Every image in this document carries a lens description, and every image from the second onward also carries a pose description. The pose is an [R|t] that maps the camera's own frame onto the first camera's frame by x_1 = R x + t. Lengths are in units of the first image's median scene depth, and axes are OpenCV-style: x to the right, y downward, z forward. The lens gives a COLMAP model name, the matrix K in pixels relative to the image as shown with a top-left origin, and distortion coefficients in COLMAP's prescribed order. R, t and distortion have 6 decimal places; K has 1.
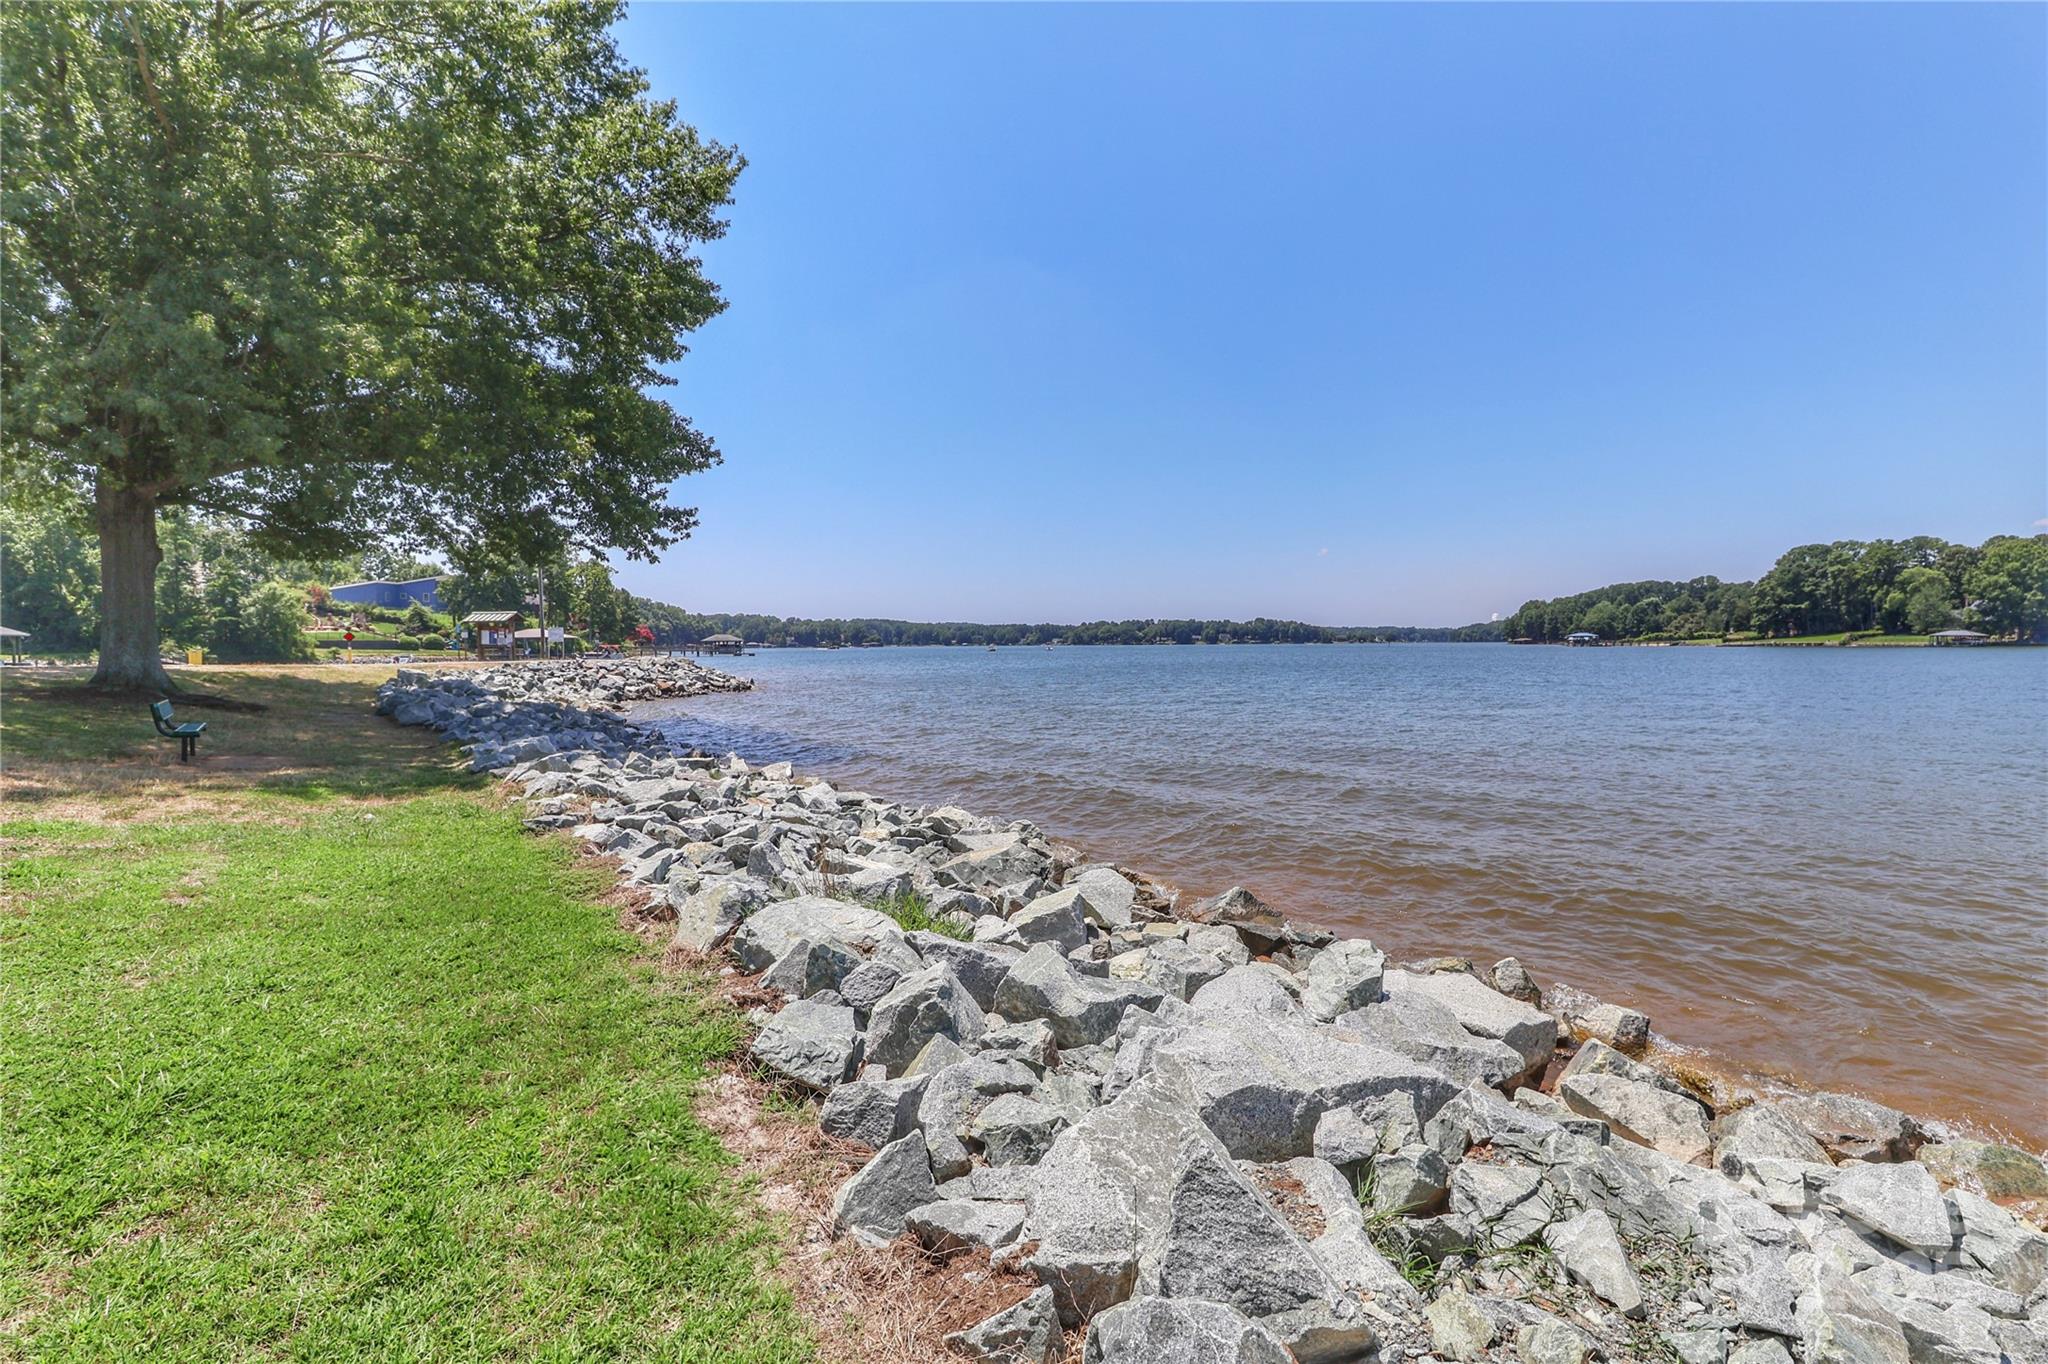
lens RADIAL K [[957.7, 0, 1065.7], [0, 957.7, 672.6], [0, 0, 1]] dist [0.021325, -0.014284]
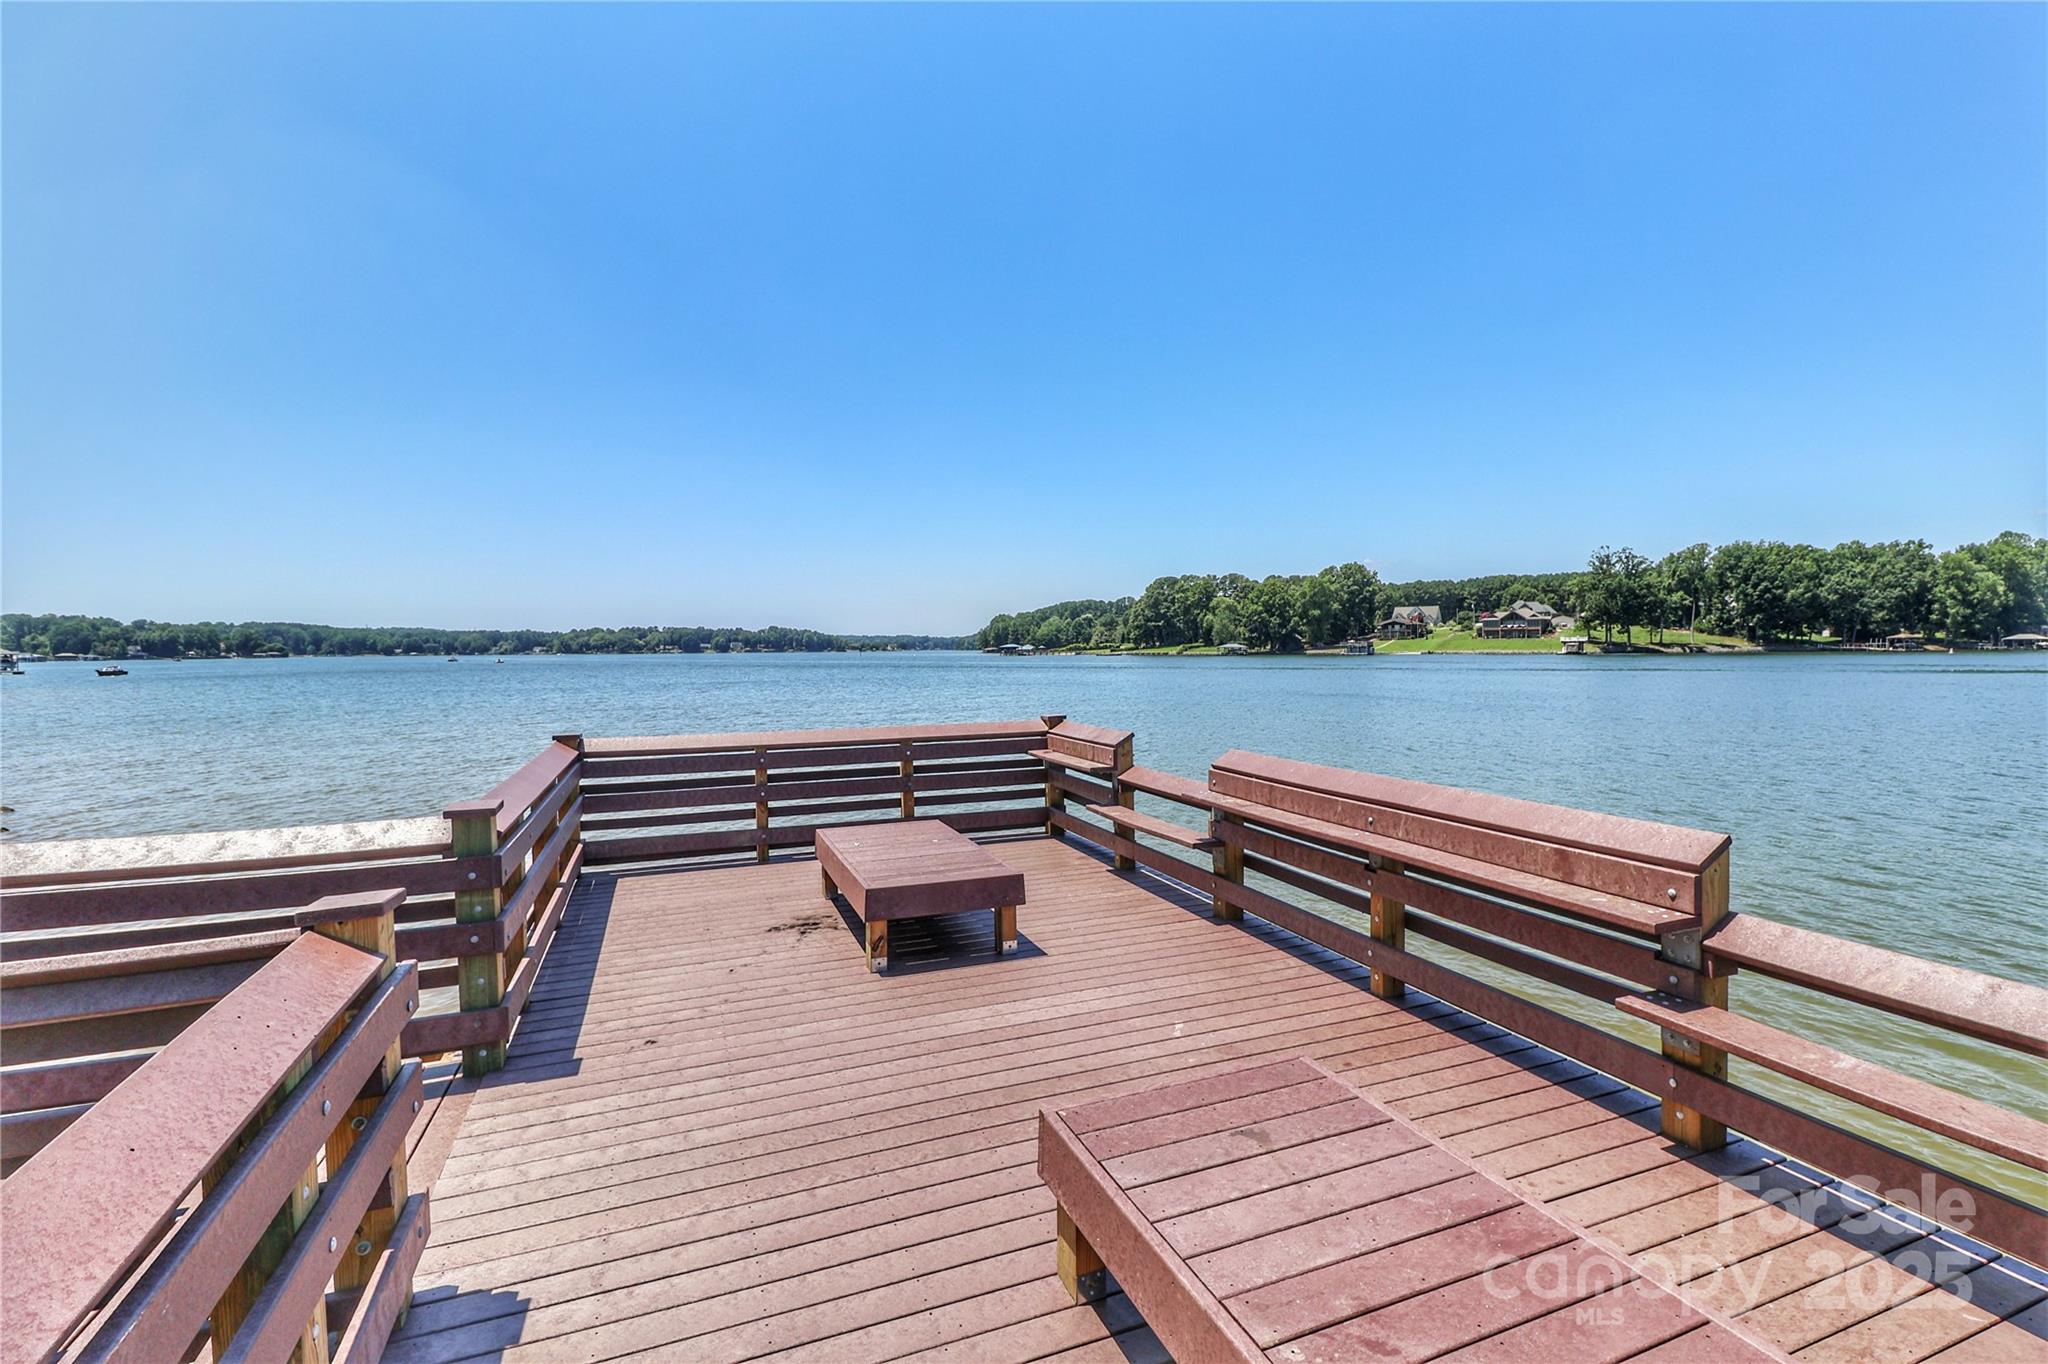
lens RADIAL K [[957.7, 0, 1065.7], [0, 957.7, 672.6], [0, 0, 1]] dist [0.021325, -0.014284]
pose [[0.887627, -0.013158, 0.460375, 0.066457], [0.016813, 0.999851, -0.003840, -0.000659], [-0.460256, 0.011148, 0.887716, -0.102219]]
